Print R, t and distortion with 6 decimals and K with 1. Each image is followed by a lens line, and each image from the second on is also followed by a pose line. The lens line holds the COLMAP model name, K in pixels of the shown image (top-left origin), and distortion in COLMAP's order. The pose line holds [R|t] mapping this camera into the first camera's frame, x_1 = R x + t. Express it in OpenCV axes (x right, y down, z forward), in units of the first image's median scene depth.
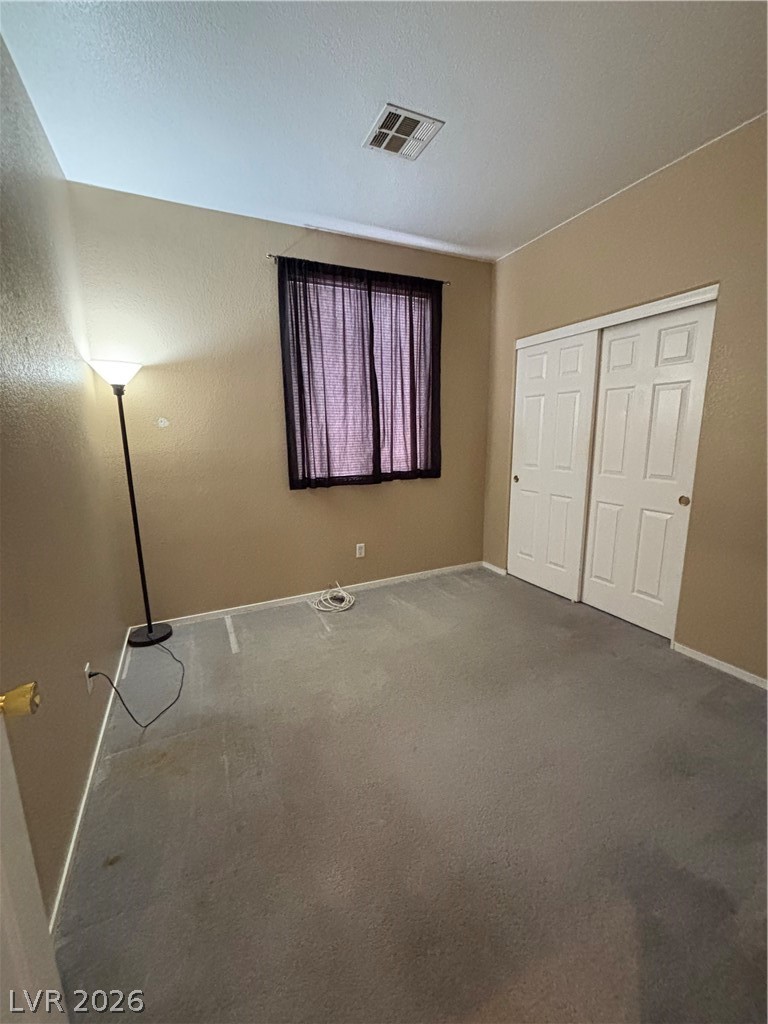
lens RADIAL K [[412.8, 0, 381.9], [0, 412.8, 512.8], [0, 0, 1]] dist [0.002045, 0.000213]
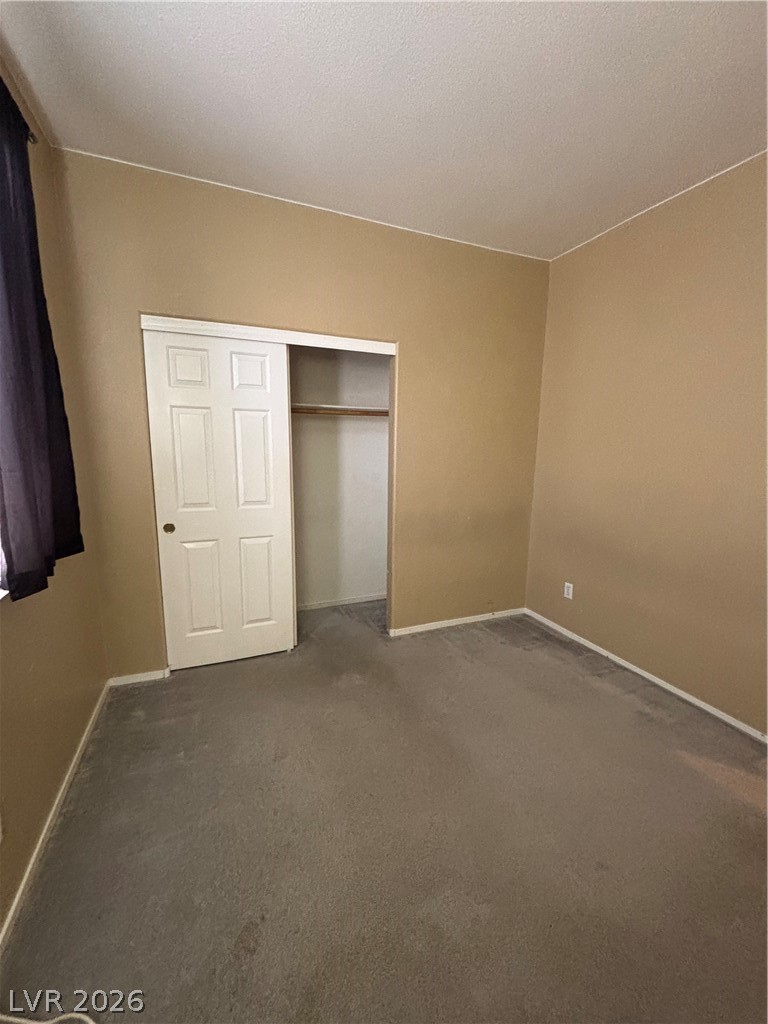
lens RADIAL K [[412.8, 0, 381.9], [0, 412.8, 512.8], [0, 0, 1]] dist [0.002045, 0.000213]
pose [[0.071562, -0.120357, 0.990148, -0.308357], [0.189683, 0.976220, 0.104955, -0.112248], [-0.979234, 0.180303, 0.092690, 0.617083]]
